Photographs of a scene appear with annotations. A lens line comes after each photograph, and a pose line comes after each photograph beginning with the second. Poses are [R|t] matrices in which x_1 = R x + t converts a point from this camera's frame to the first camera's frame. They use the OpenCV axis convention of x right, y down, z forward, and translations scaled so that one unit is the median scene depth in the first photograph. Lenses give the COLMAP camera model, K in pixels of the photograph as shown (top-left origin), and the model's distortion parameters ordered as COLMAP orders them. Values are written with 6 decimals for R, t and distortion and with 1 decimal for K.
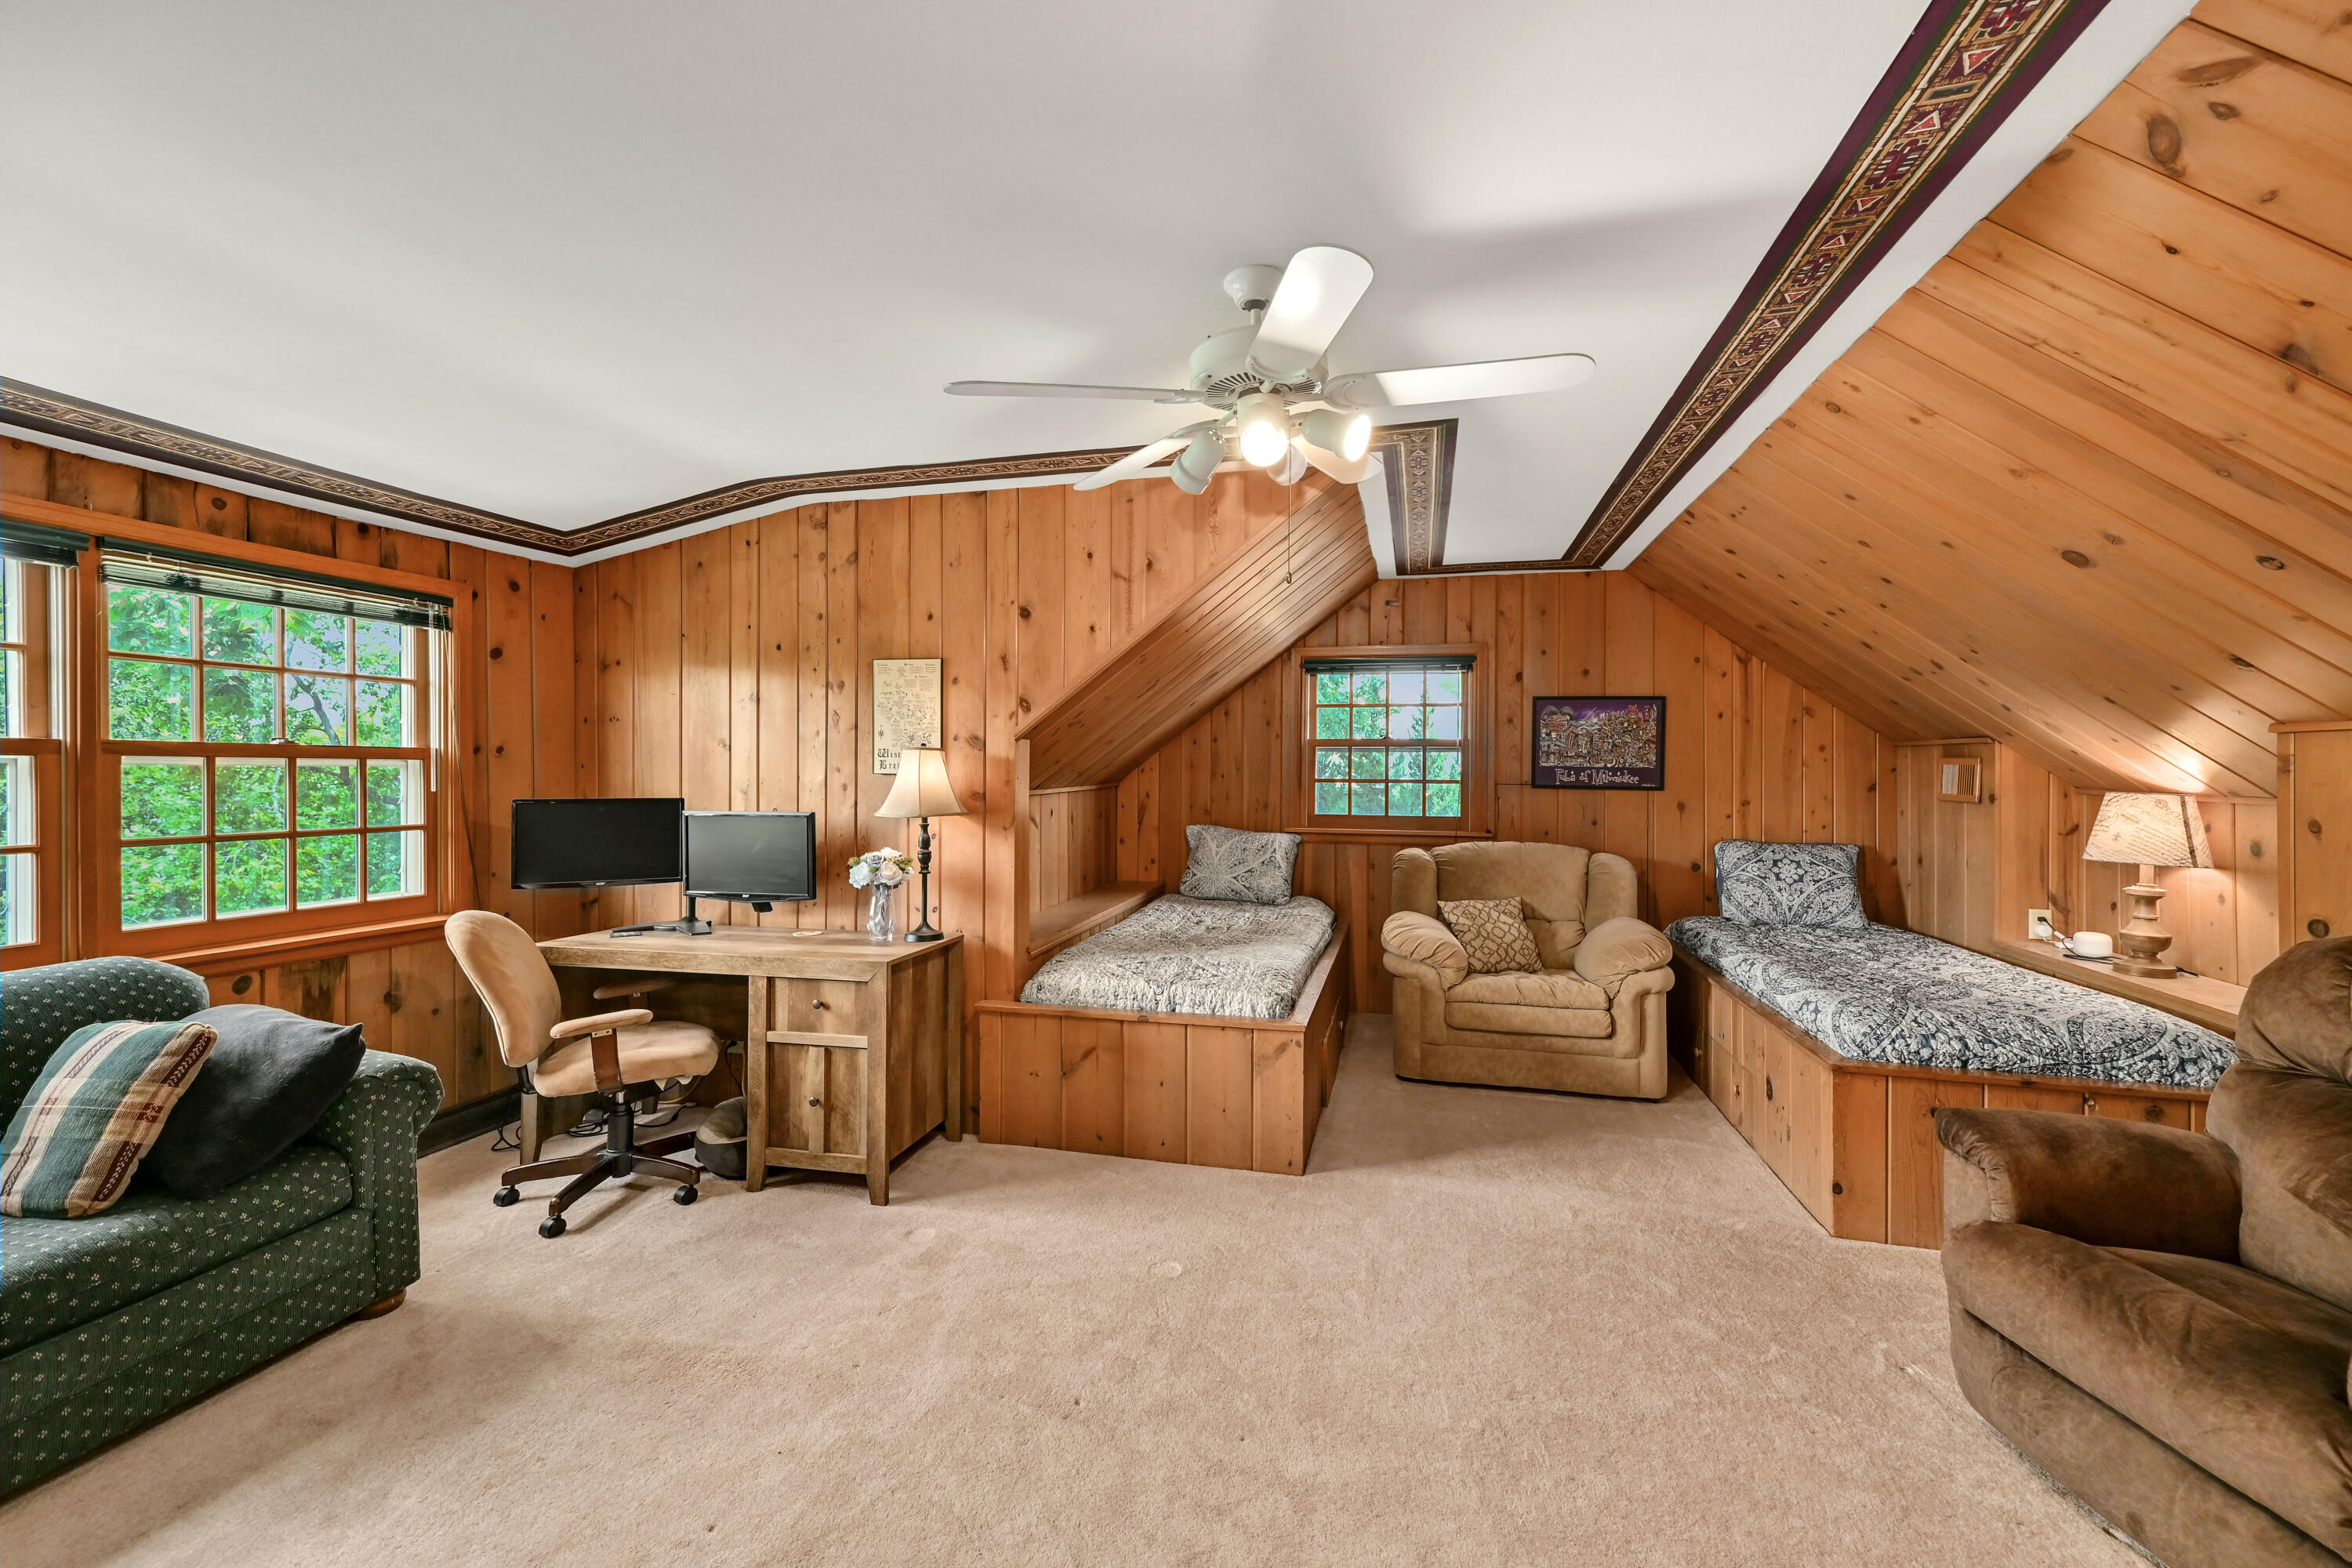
lens RADIAL K [[929.1, 0, 1176.2], [0, 929.1, 761.0], [0, 0, 1]] dist [0.003596, 0.000252]
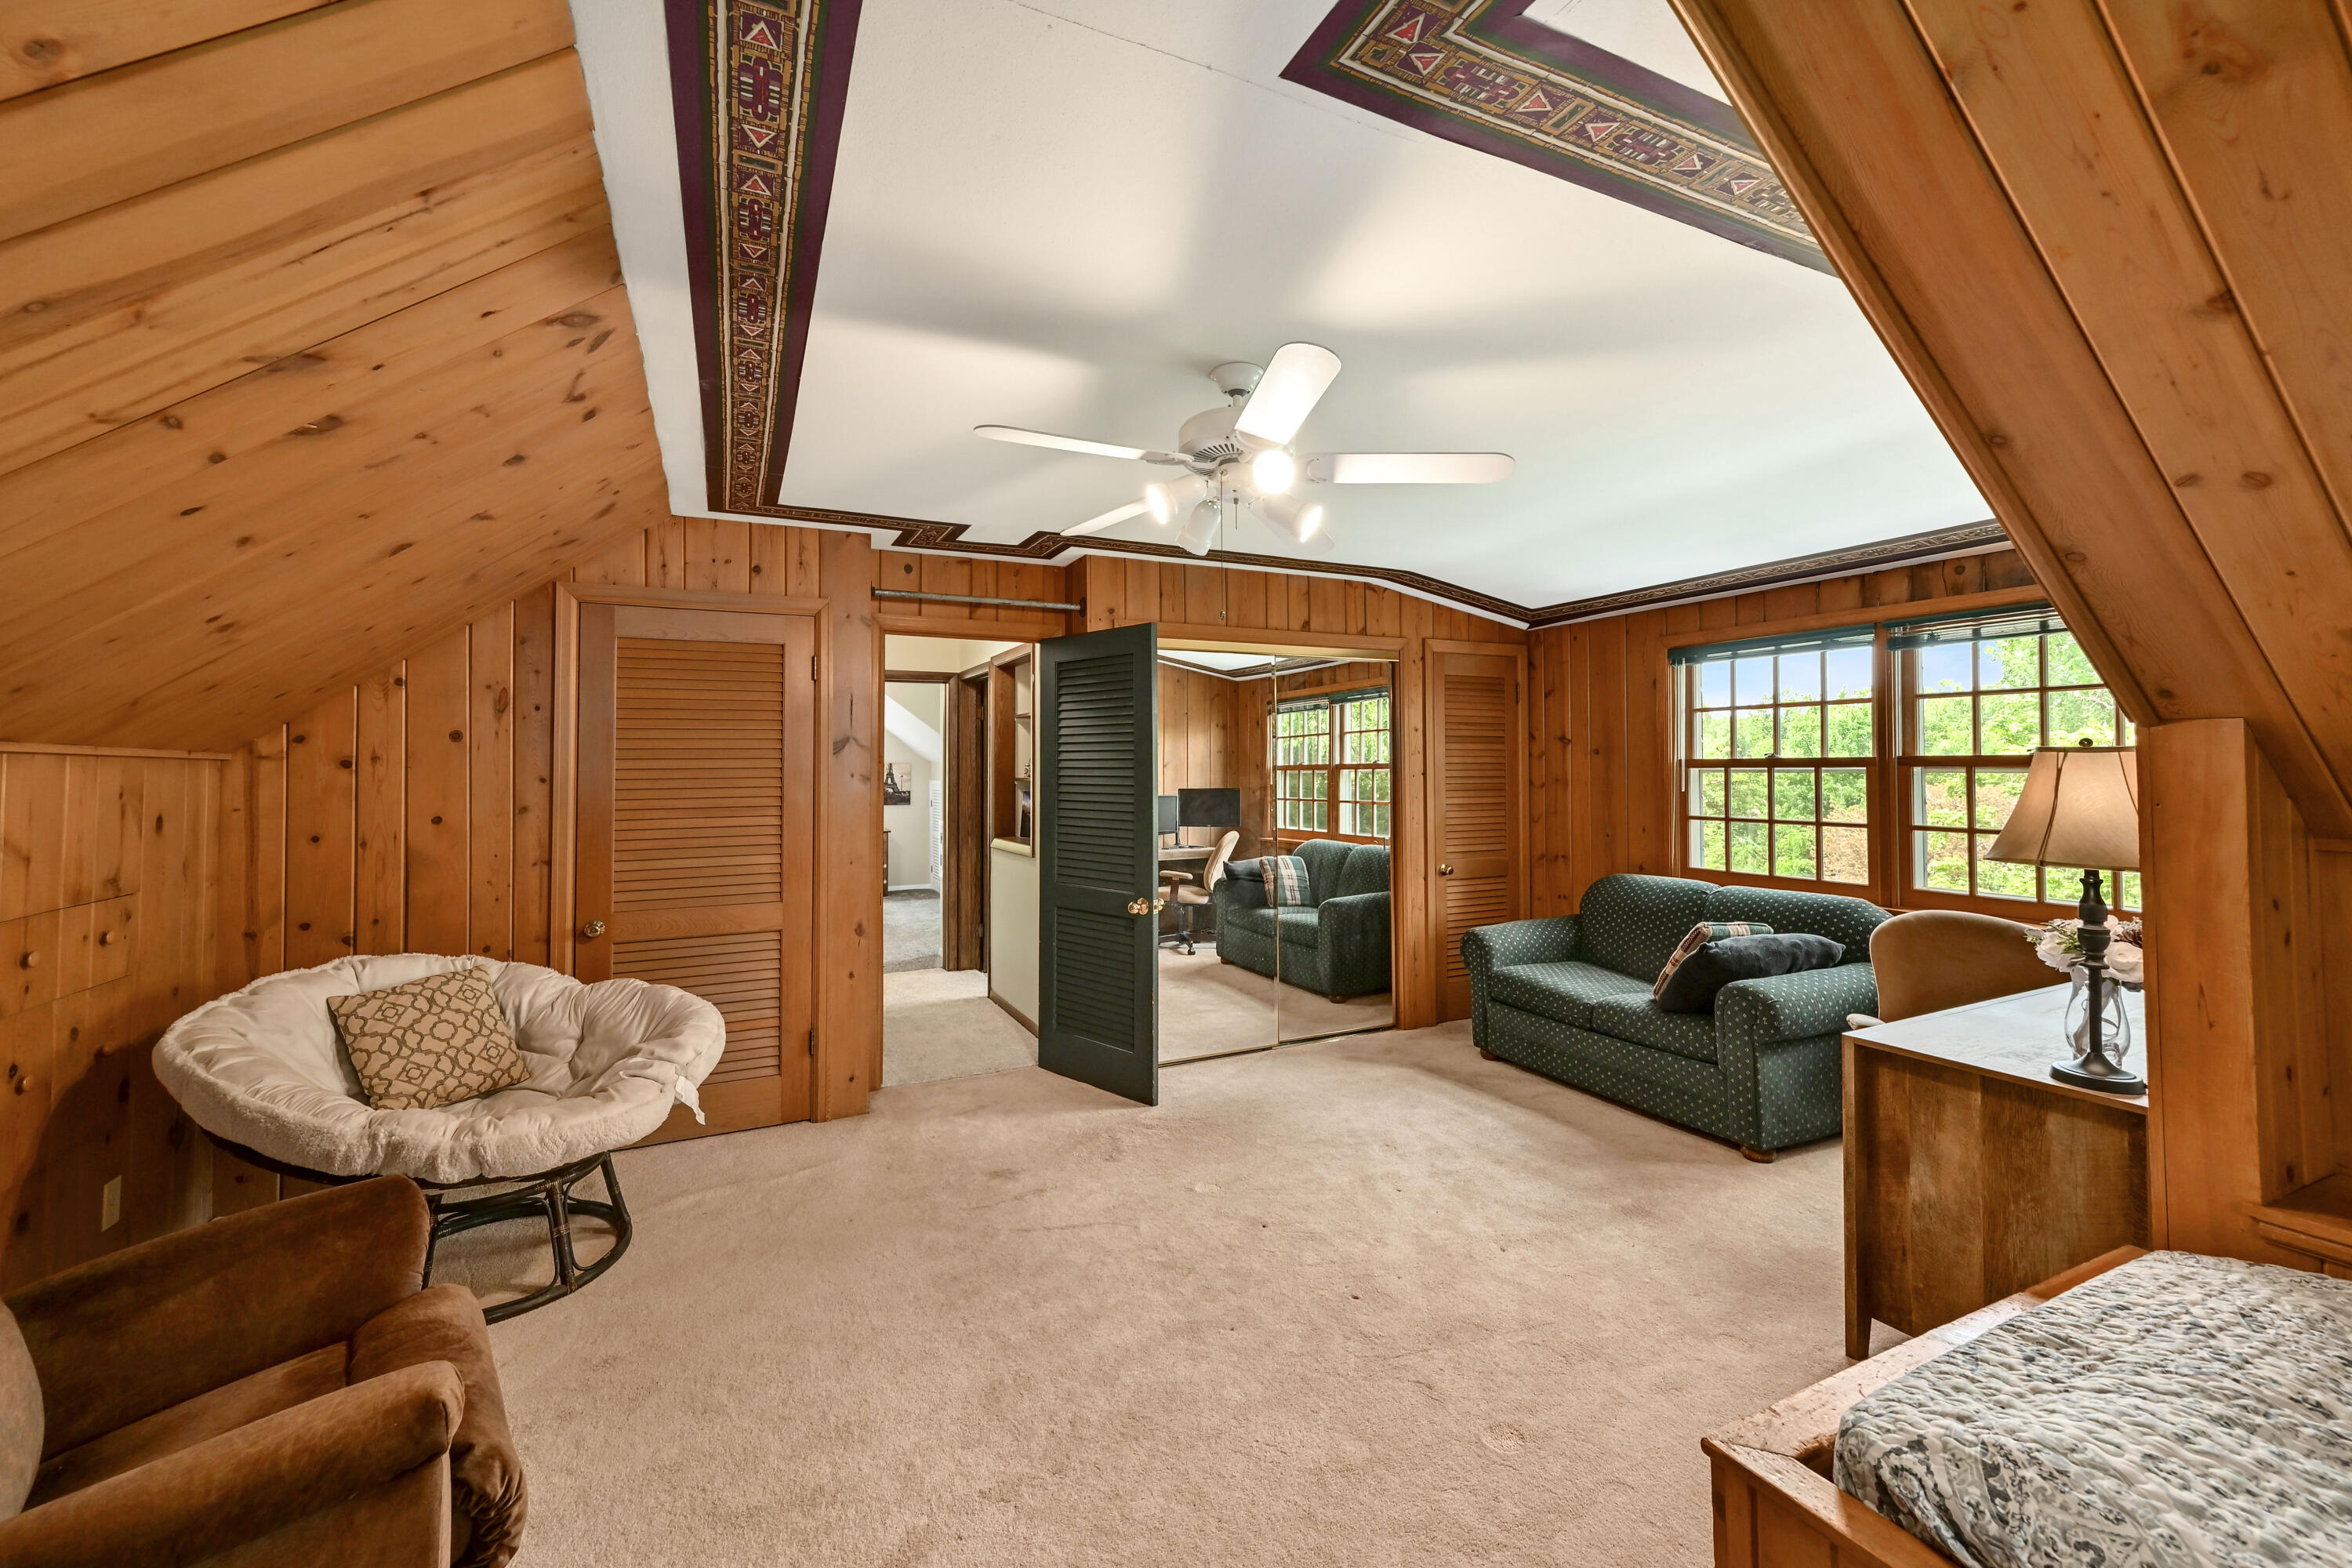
lens RADIAL K [[929.1, 0, 1176.2], [0, 929.1, 761.0], [0, 0, 1]] dist [0.003596, 0.000252]
pose [[-0.750624, -0.004702, -0.660712, 0.683861], [0.011132, 0.999743, -0.019762, -0.000732], [0.660635, -0.022189, -0.750379, 1.368422]]
